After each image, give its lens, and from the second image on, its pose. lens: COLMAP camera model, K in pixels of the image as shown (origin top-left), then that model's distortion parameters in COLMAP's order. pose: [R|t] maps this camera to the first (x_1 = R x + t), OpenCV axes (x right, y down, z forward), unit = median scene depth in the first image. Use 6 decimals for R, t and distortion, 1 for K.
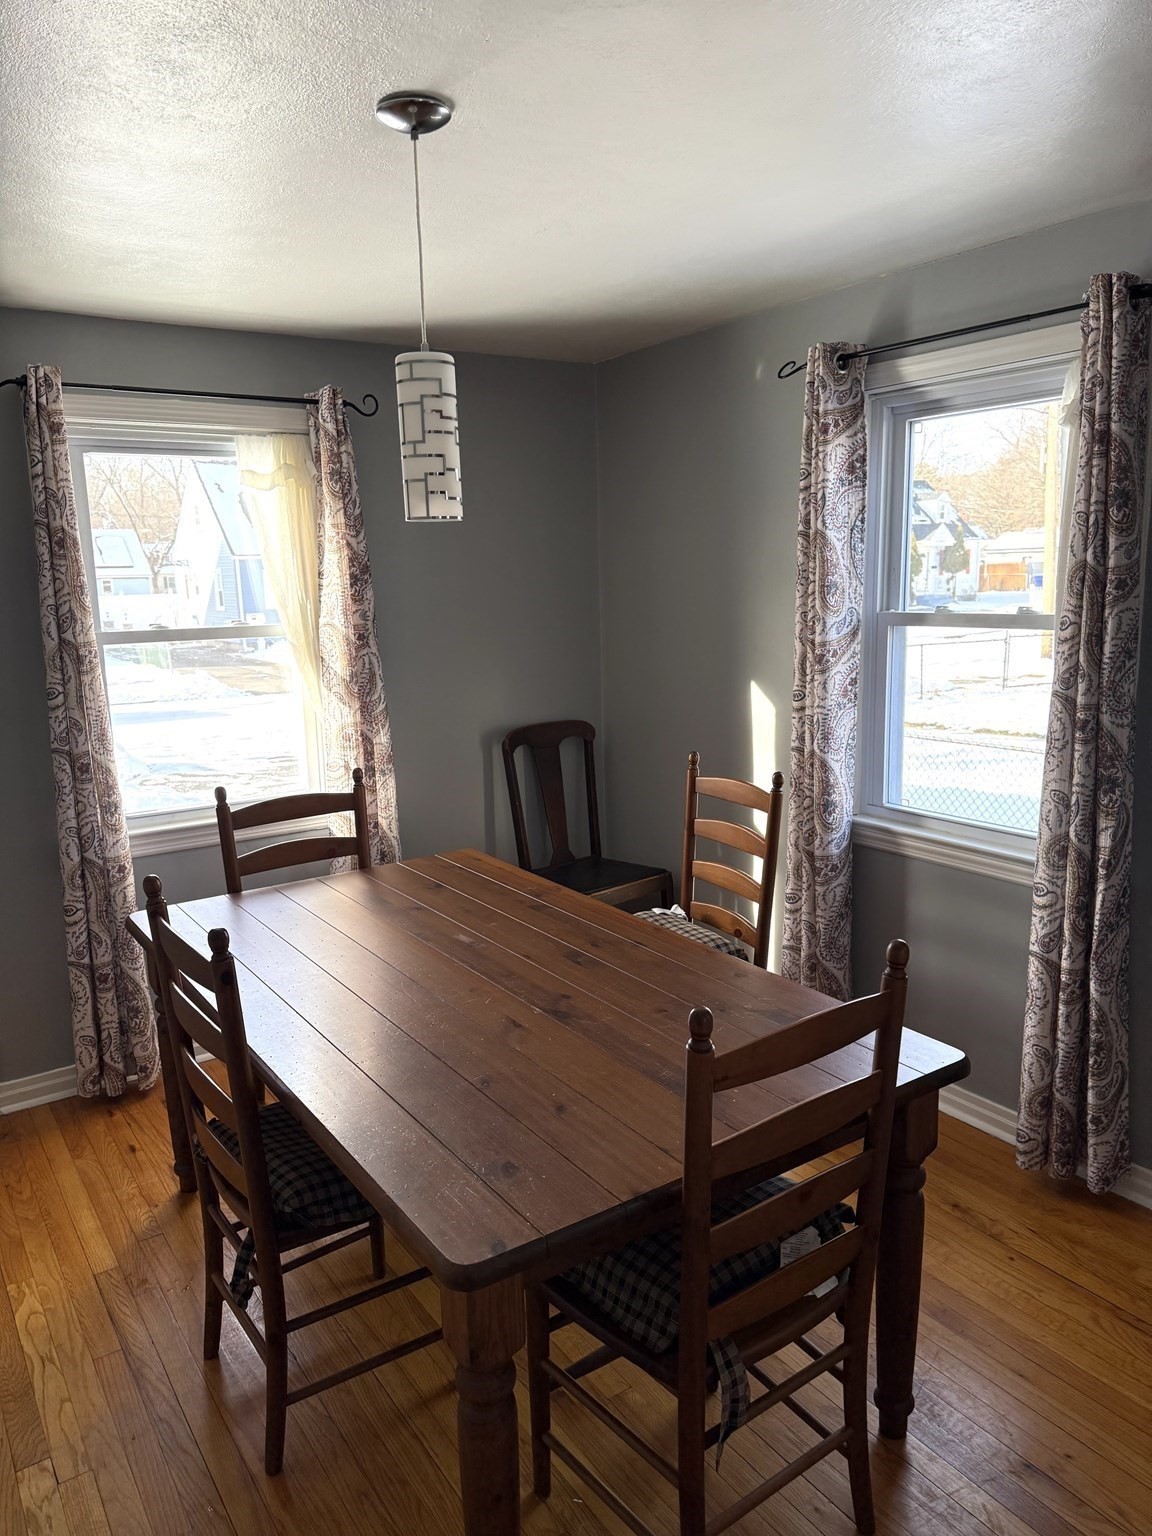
lens RADIAL K [[1087.8, 0, 585.3], [0, 1087.8, 774.1], [0, 0, 1]] dist [0.066003, -0.083048]
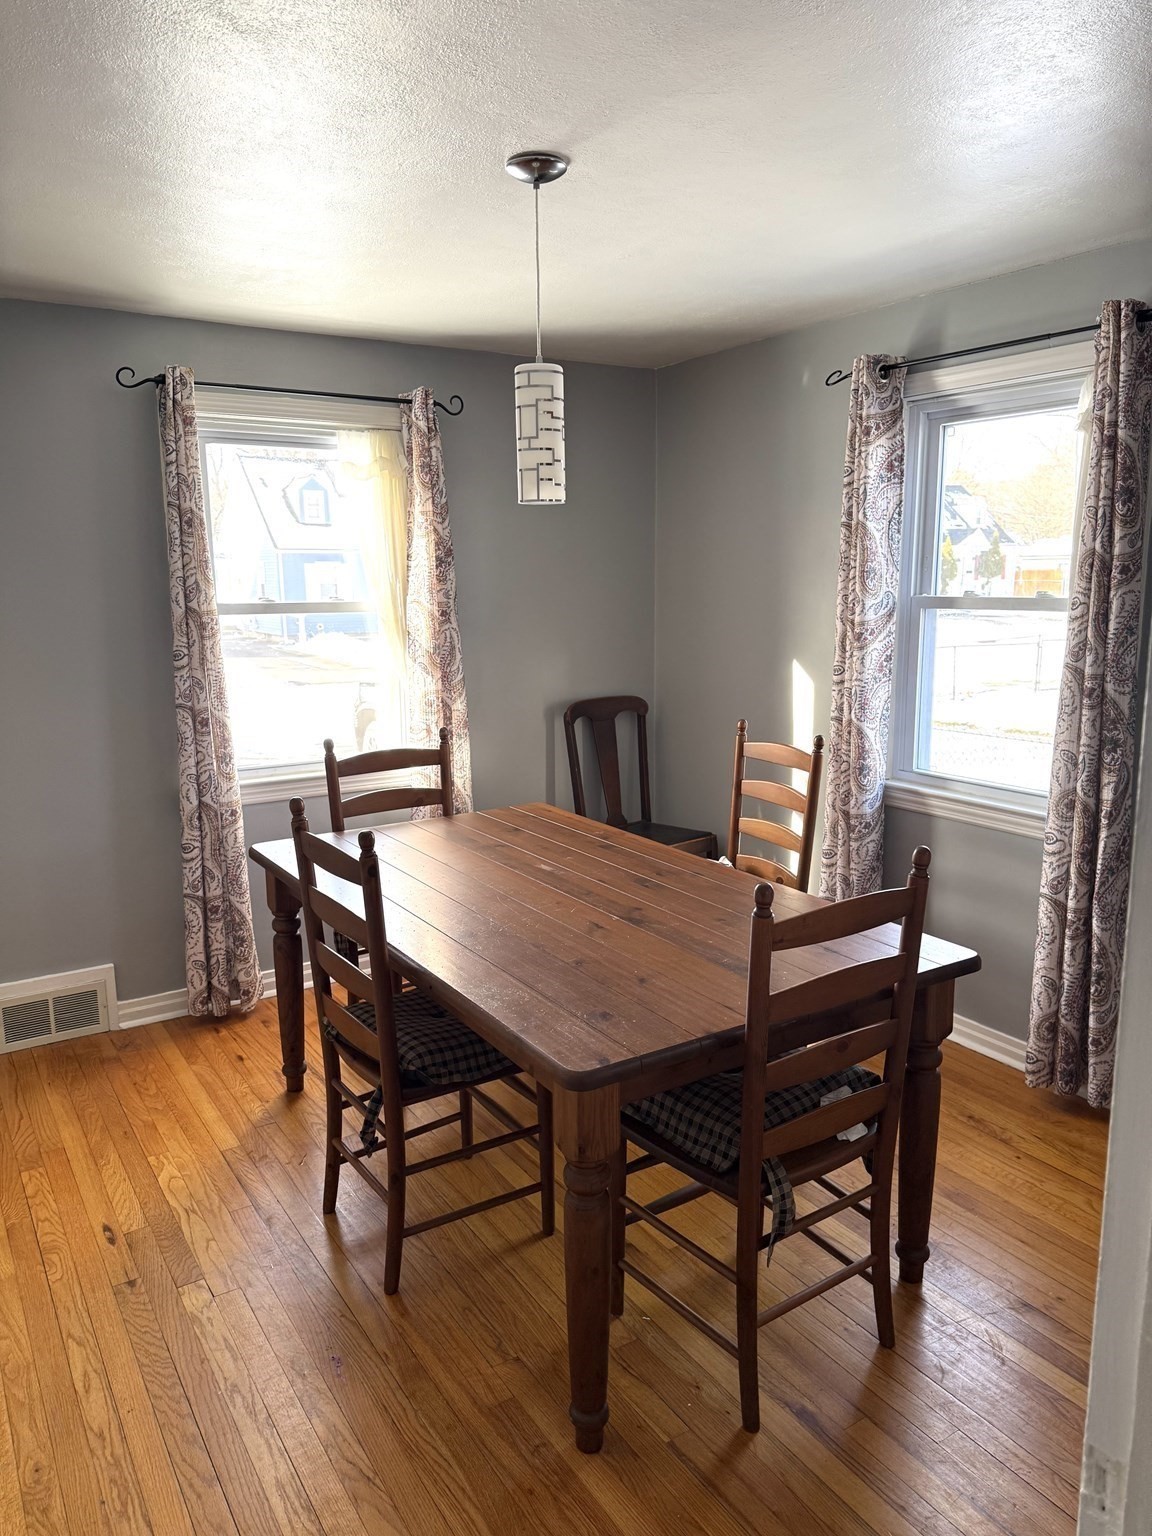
lens RADIAL K [[1087.8, 0, 592.6], [0, 1087.8, 769.3], [0, 0, 1]] dist [0.066003, -0.083048]
pose [[0.999591, 0.020138, -0.020312, -0.037986], [-0.020226, 0.999787, -0.004153, 0.048025], [0.020224, 0.004562, 0.999785, -0.147248]]
